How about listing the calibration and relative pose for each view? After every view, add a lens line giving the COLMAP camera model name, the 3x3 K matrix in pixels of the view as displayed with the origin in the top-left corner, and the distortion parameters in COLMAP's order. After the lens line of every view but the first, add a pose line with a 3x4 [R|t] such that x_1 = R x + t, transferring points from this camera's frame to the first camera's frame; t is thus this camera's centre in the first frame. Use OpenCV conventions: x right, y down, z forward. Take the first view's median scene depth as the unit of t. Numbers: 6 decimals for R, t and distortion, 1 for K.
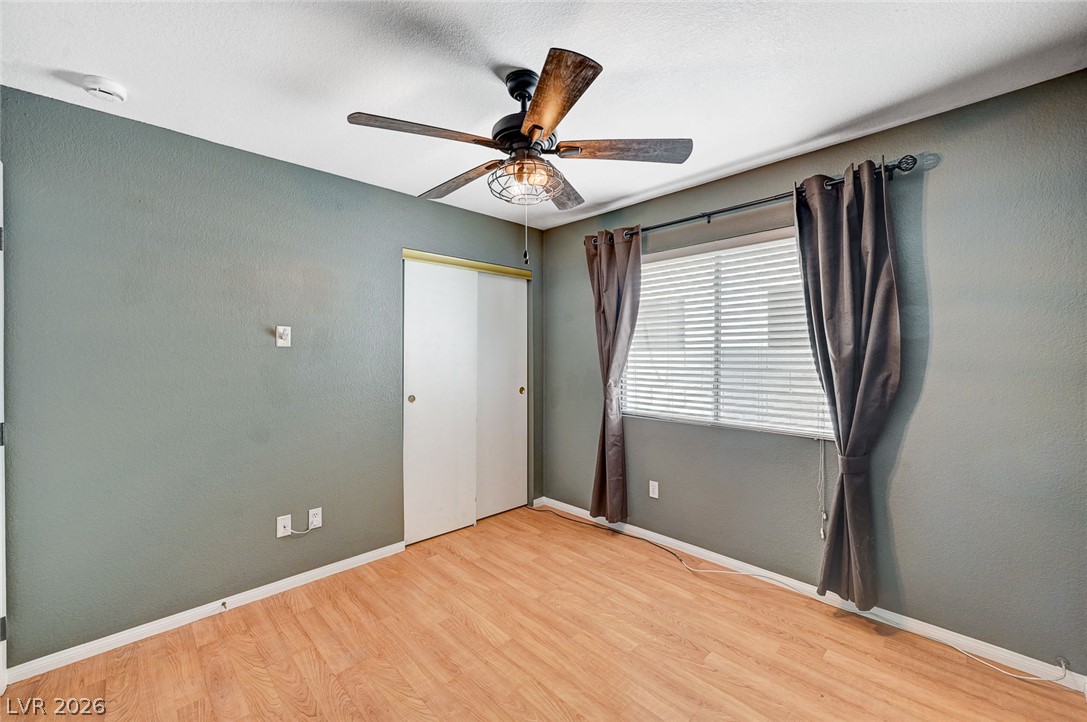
lens RADIAL K [[437.2, 0, 547.4], [0, 437.2, 358.8], [0, 0, 1]] dist [-0.001221, 0.000103]
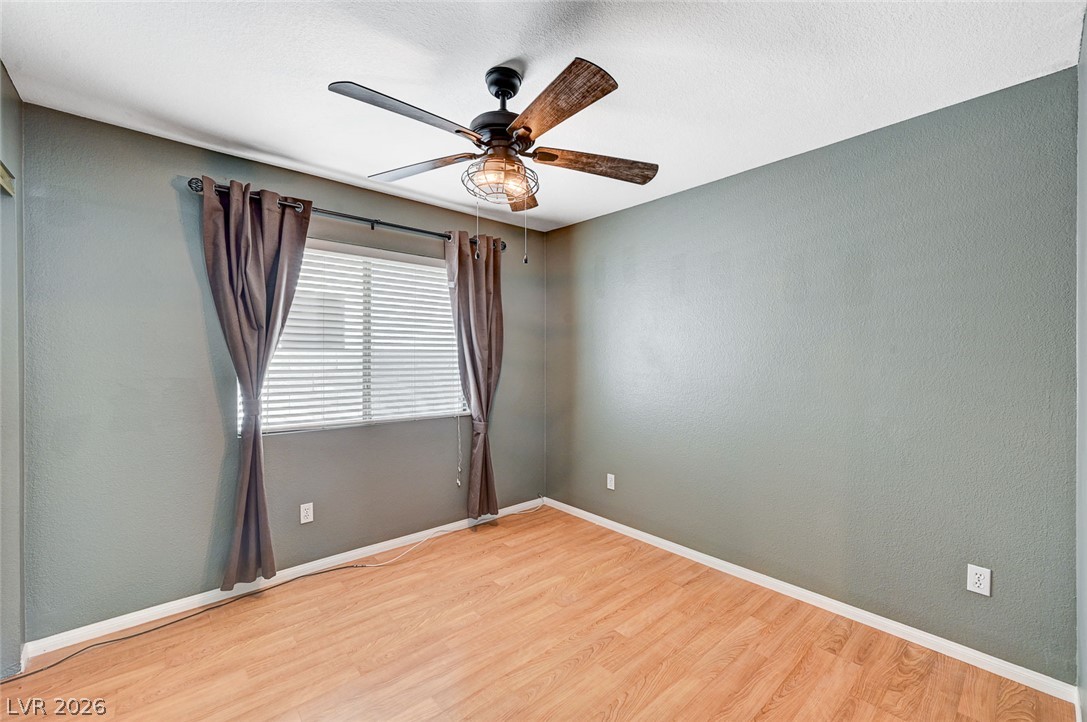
lens RADIAL K [[444.9, 0, 541.8], [0, 444.9, 358.7], [0, 0, 1]] dist [0.001112, 0.000001]
pose [[0.045733, 0.004103, 0.998945, -0.715533], [0.012962, 0.999905, -0.004700, 0.008444], [-0.998870, 0.013163, 0.045676, 0.586112]]
